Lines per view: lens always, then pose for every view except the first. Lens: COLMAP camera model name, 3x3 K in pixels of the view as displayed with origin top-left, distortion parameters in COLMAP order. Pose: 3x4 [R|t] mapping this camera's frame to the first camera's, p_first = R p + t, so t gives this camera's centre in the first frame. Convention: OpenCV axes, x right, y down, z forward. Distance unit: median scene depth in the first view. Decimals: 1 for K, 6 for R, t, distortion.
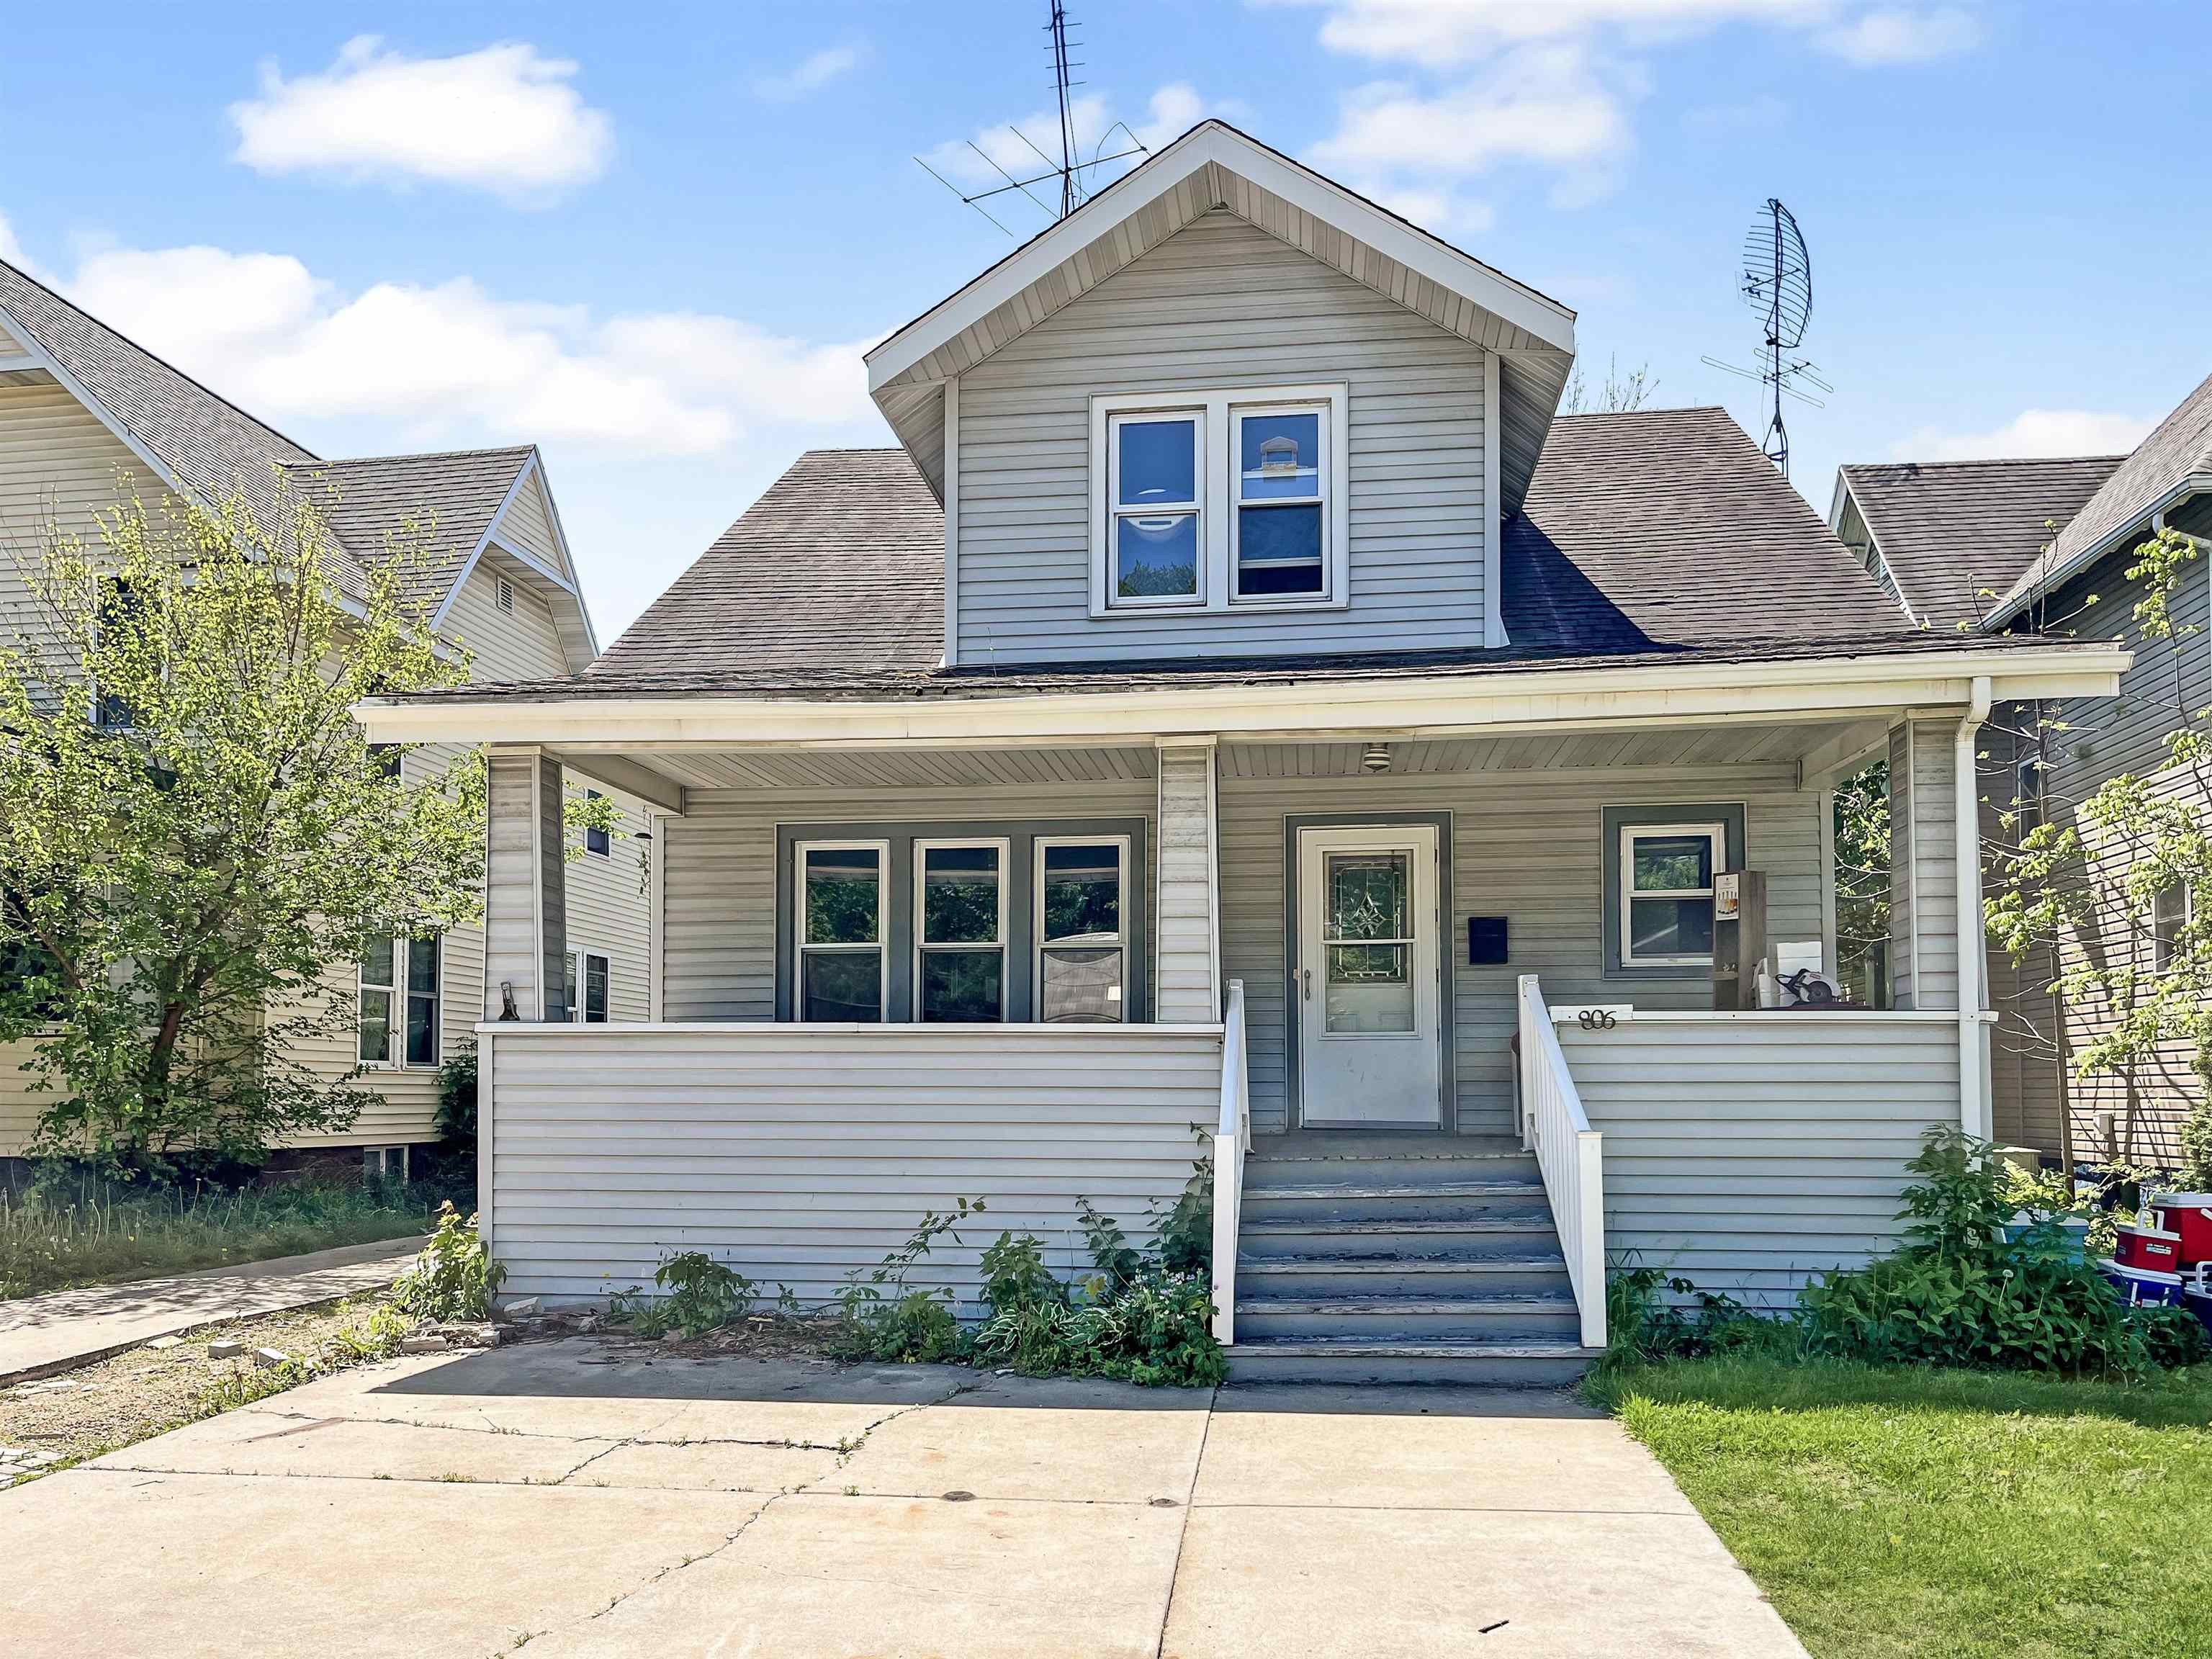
lens RADIAL K [[1706.8, 0, 1117.9], [0, 1706.8, 844.1], [0, 0, 1]] dist [-0.022748, 0.001606]
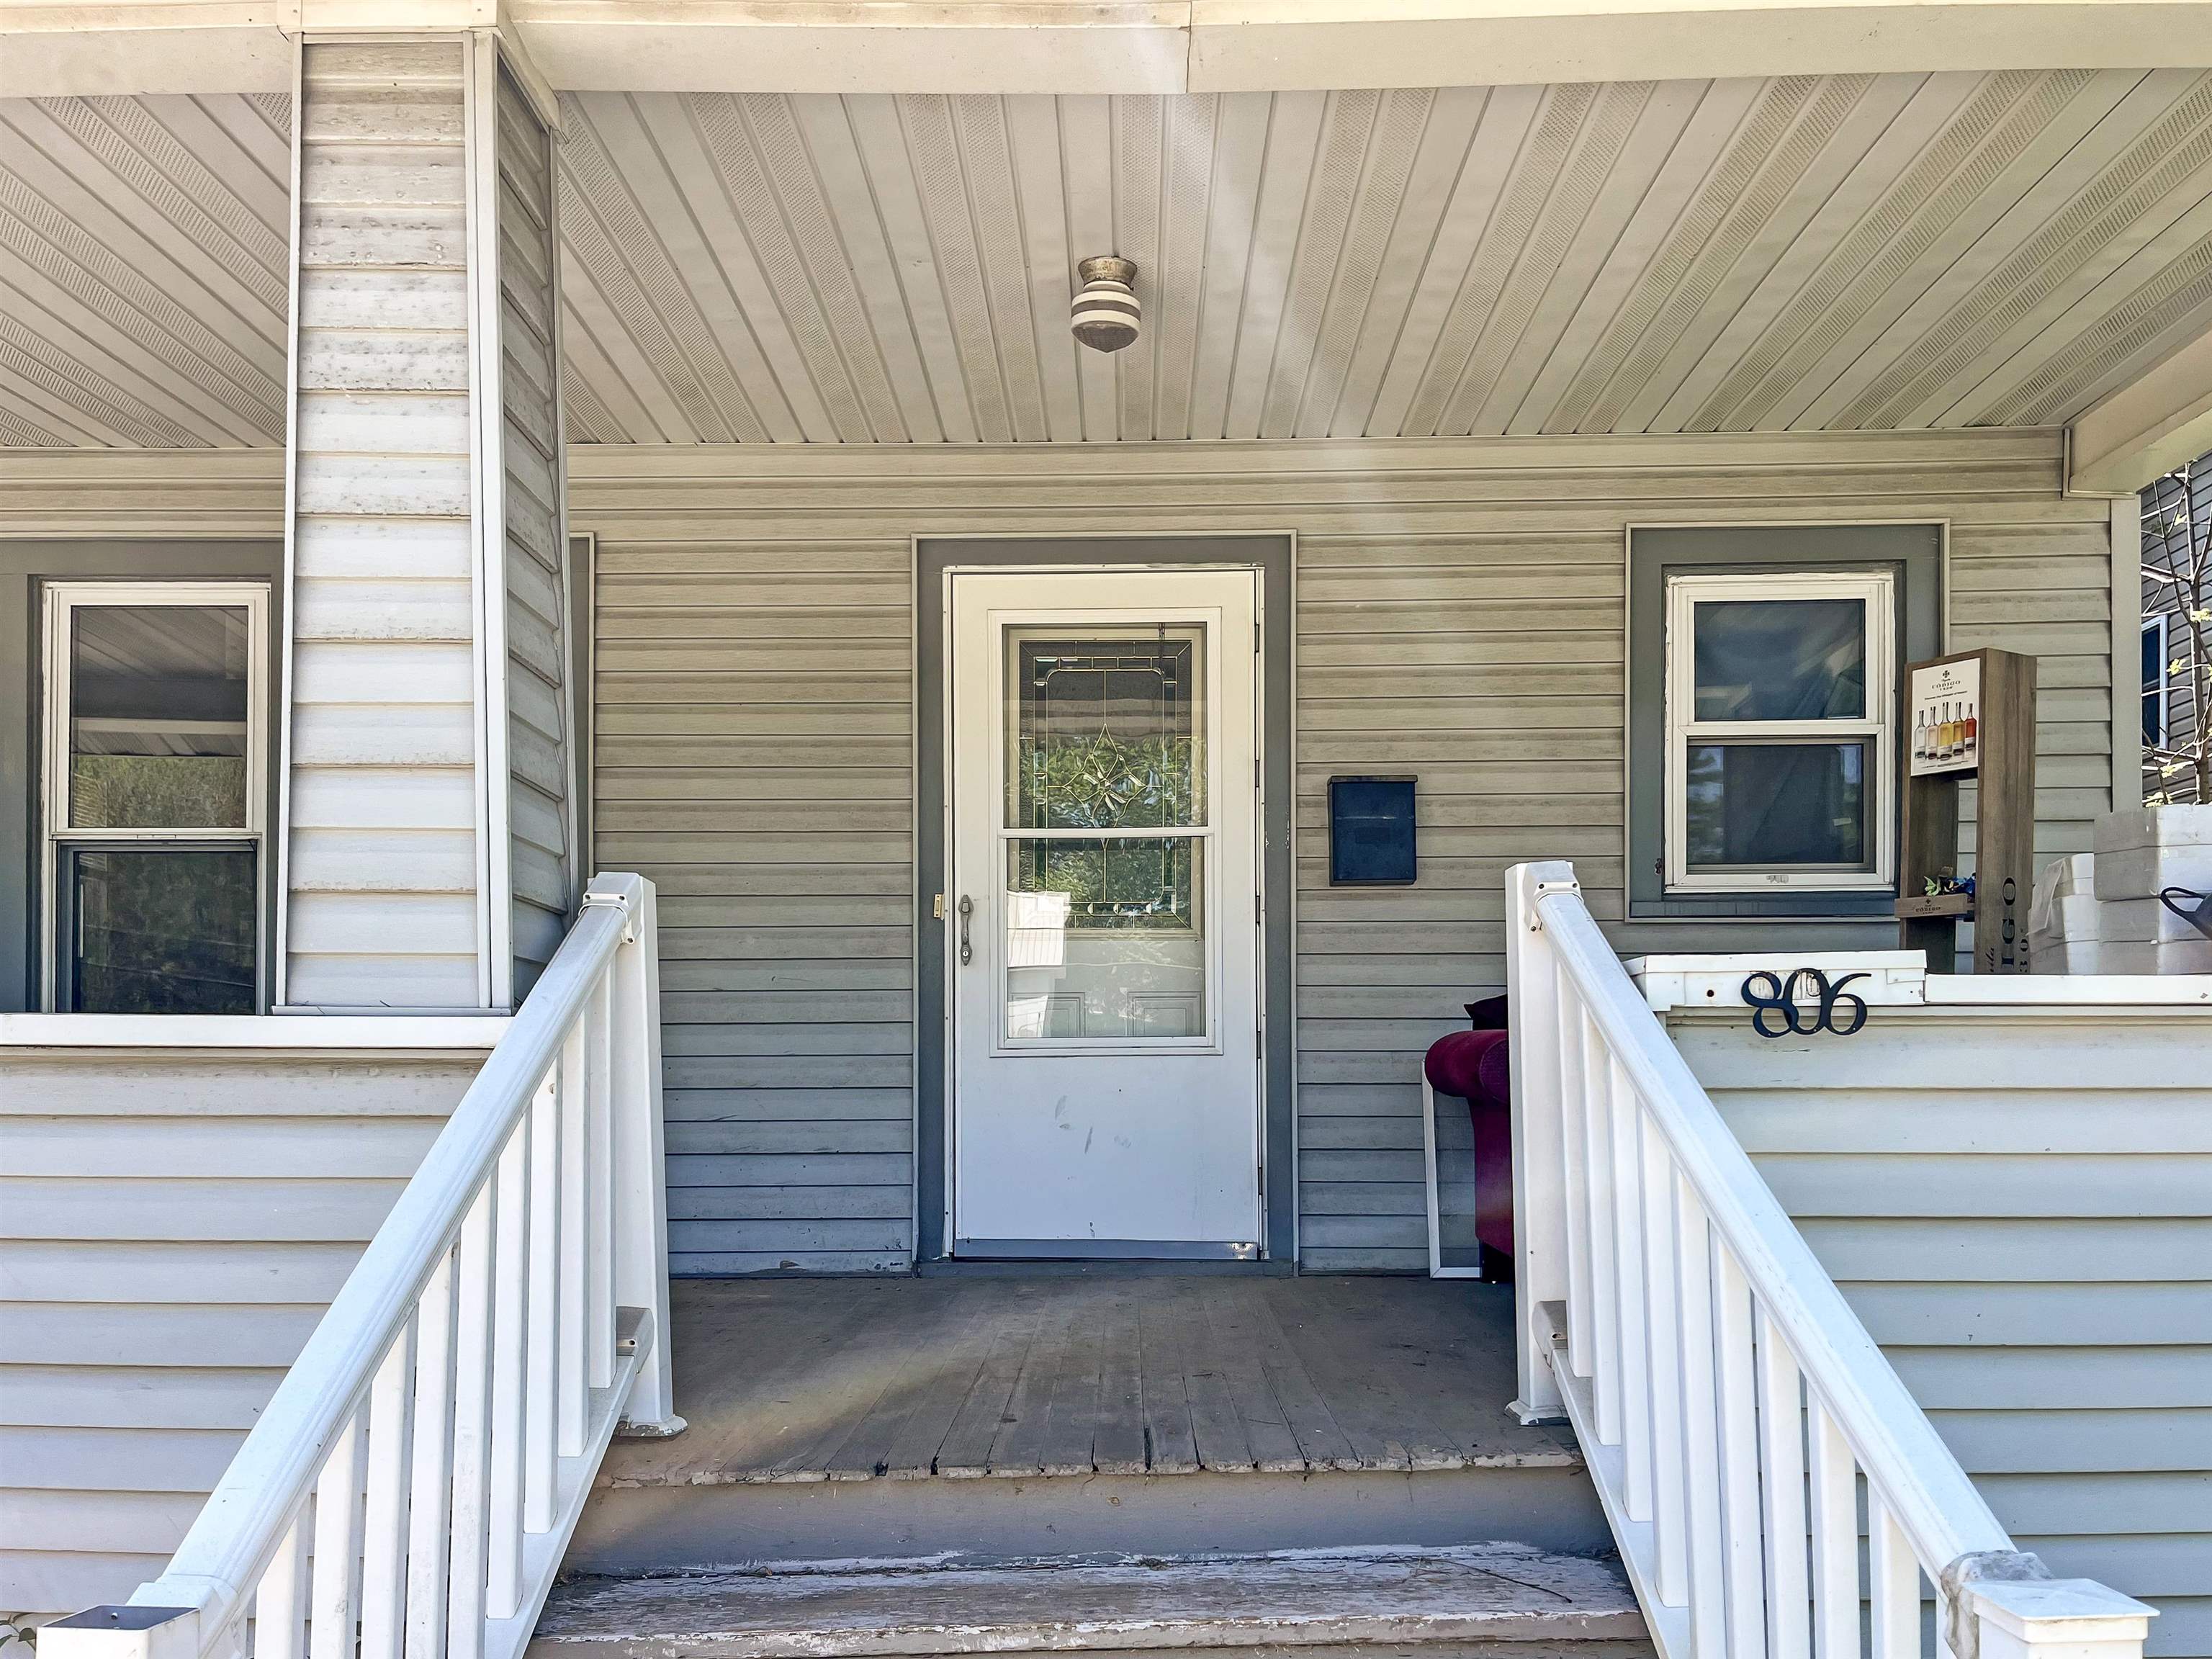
lens RADIAL K [[1935.4, 0, 1094.0], [0, 1935.4, 830.3], [0, 0, 1]] dist [-0.008659, -0.000935]
pose [[0.994588, 0.010097, 0.103410, 0.093604], [-0.010736, 0.999927, 0.005625, 0.054326], [-0.103345, -0.006705, 0.994623, 0.507816]]
